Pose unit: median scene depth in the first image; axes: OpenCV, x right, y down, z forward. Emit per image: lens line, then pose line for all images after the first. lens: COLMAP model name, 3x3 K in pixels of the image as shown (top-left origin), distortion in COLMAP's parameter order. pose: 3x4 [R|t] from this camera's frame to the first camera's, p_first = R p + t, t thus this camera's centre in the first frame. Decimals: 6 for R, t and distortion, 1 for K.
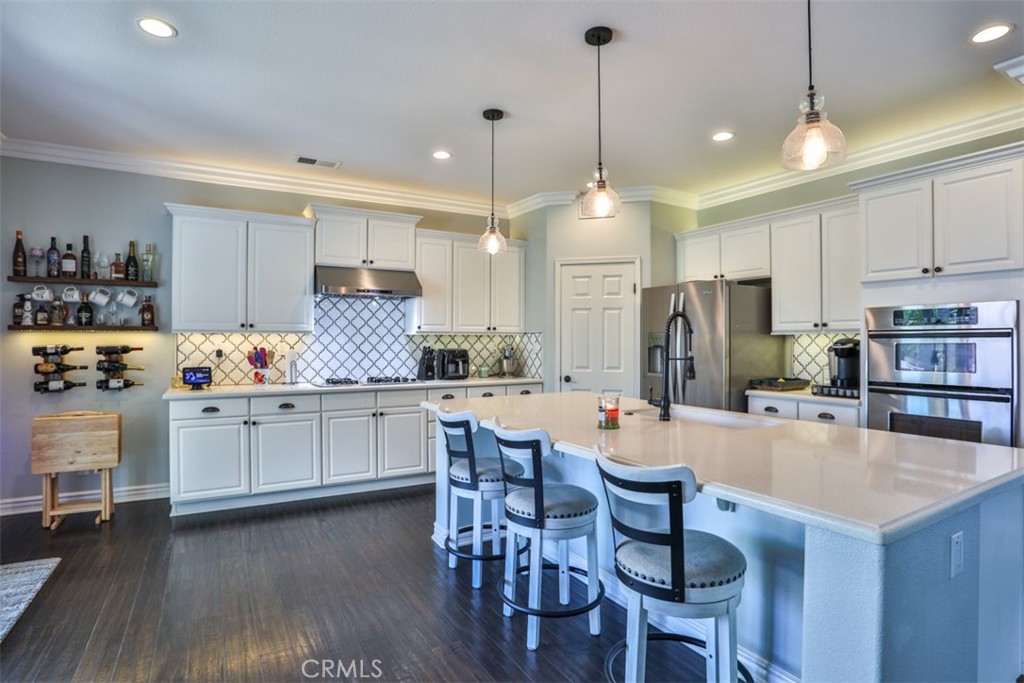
lens RADIAL K [[526.8, 0, 509.9], [0, 526.8, 340.3], [0, 0, 1]] dist [-0.077637, 0.032099]
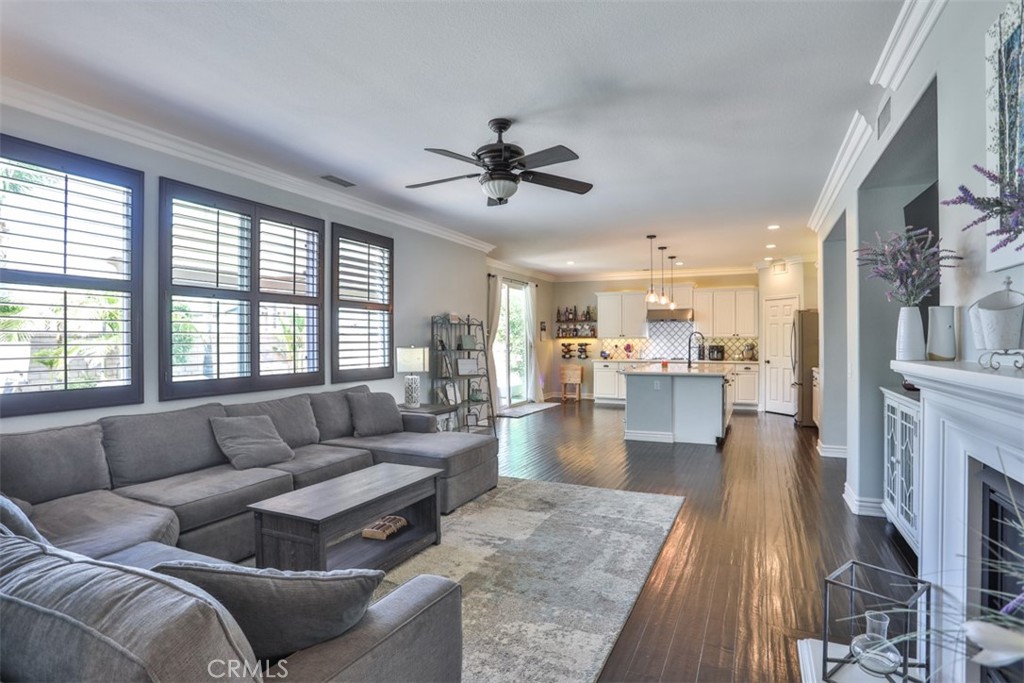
lens RADIAL K [[526.8, 0, 519.4], [0, 526.8, 340.5], [0, 0, 1]] dist [-0.077637, 0.032099]
pose [[0.574318, -0.002864, -0.818628, 1.325852], [0.002564, 0.999995, -0.001699, -0.000636], [0.818629, -0.001123, 0.574322, -0.915702]]
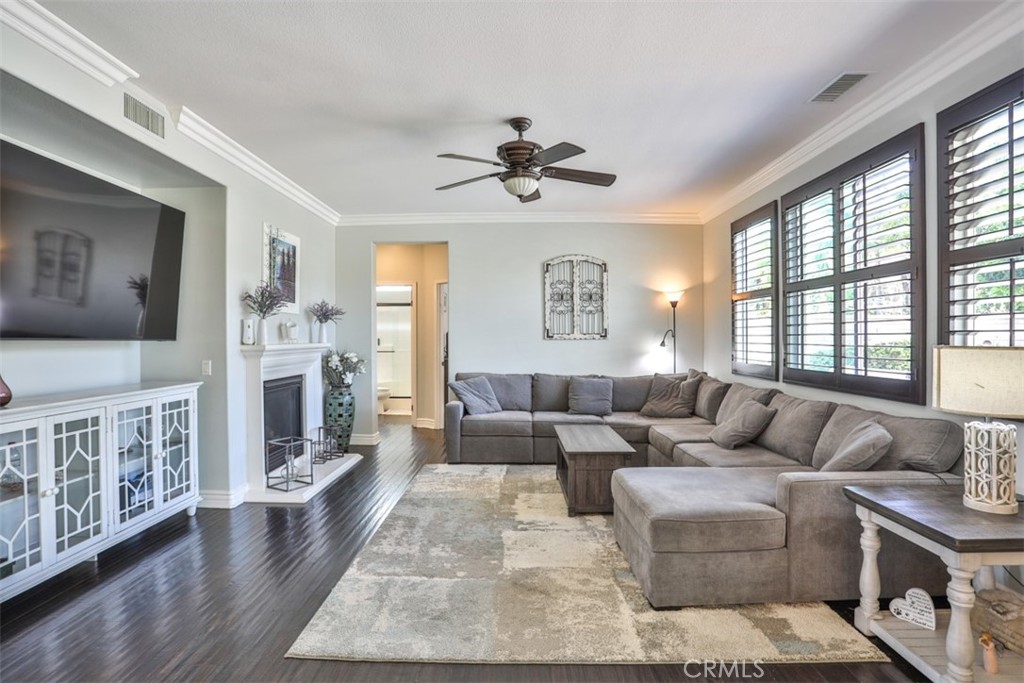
lens RADIAL K [[526.8, 0, 509.6], [0, 526.8, 336.4], [0, 0, 1]] dist [-0.077637, 0.032099]
pose [[-0.859322, 0.004214, 0.511418, 0.281065], [0.005491, 0.999984, 0.000987, 0.001494], [-0.511405, 0.003656, -0.859332, 0.203116]]
